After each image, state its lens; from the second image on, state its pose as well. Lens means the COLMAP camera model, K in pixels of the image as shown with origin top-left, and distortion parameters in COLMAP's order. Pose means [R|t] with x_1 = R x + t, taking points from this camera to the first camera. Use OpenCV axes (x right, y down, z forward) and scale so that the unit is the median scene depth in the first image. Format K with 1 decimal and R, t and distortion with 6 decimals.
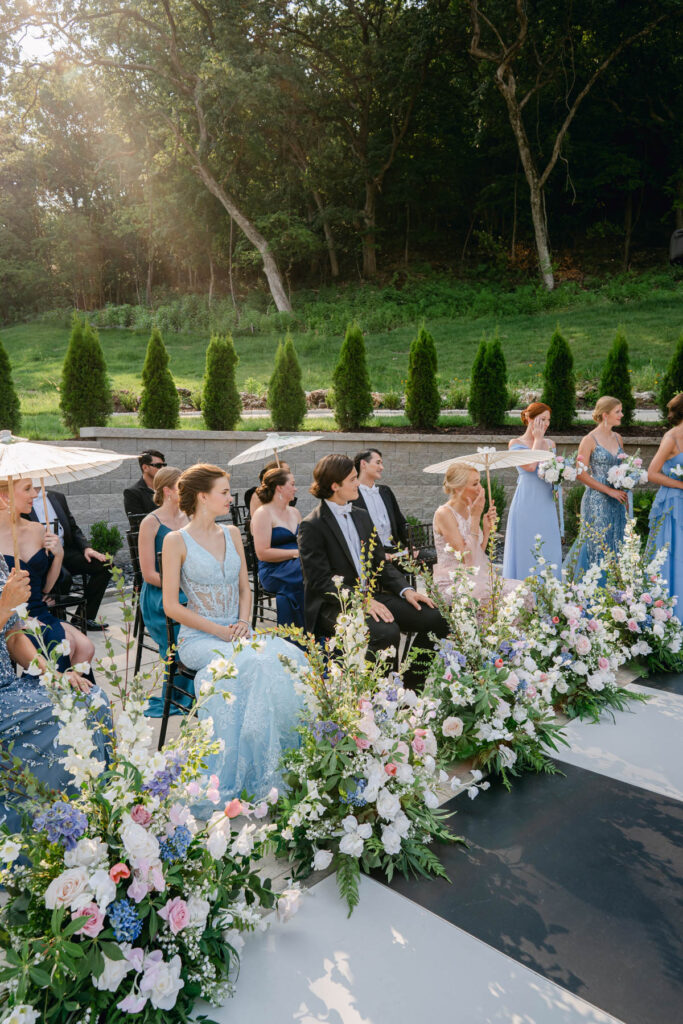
lens RADIAL K [[687.5, 0, 341.5], [0, 687.5, 512.0], [0, 0, 1]] dist [0.000788, -0.000208]
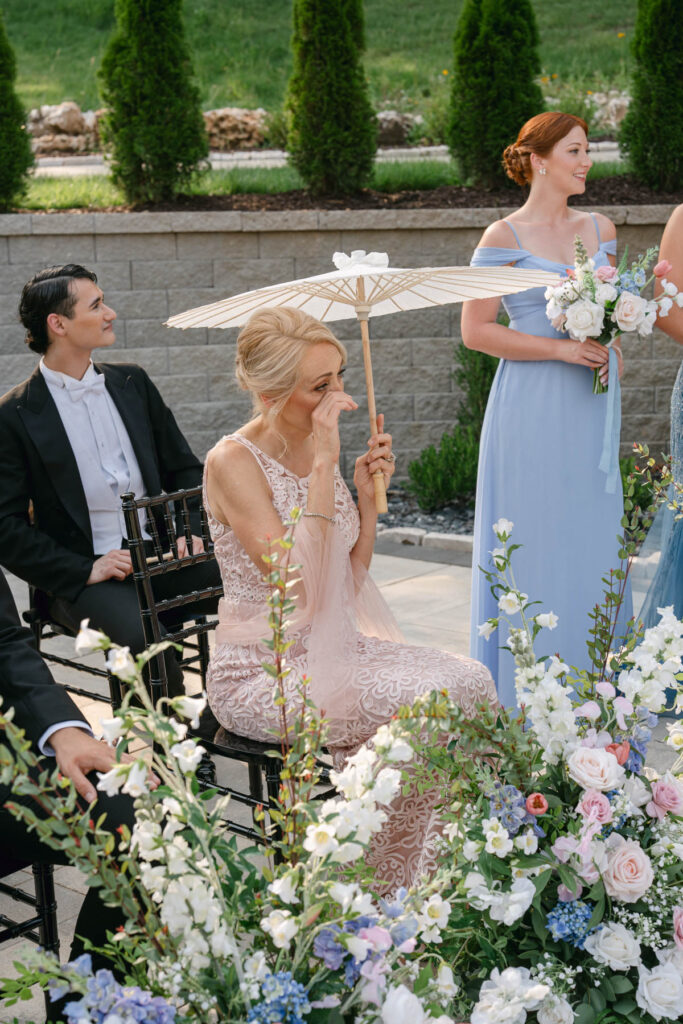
lens RADIAL K [[1517.3, 0, 341.5], [0, 1517.3, 512.0], [0, 0, 1]] dist [-0.008949, 0.051950]
pose [[0.997357, -0.043026, 0.058543, 0.068704], [0.037996, 0.995701, 0.084473, -0.014050], [-0.061926, -0.082025, 0.994705, 0.119067]]
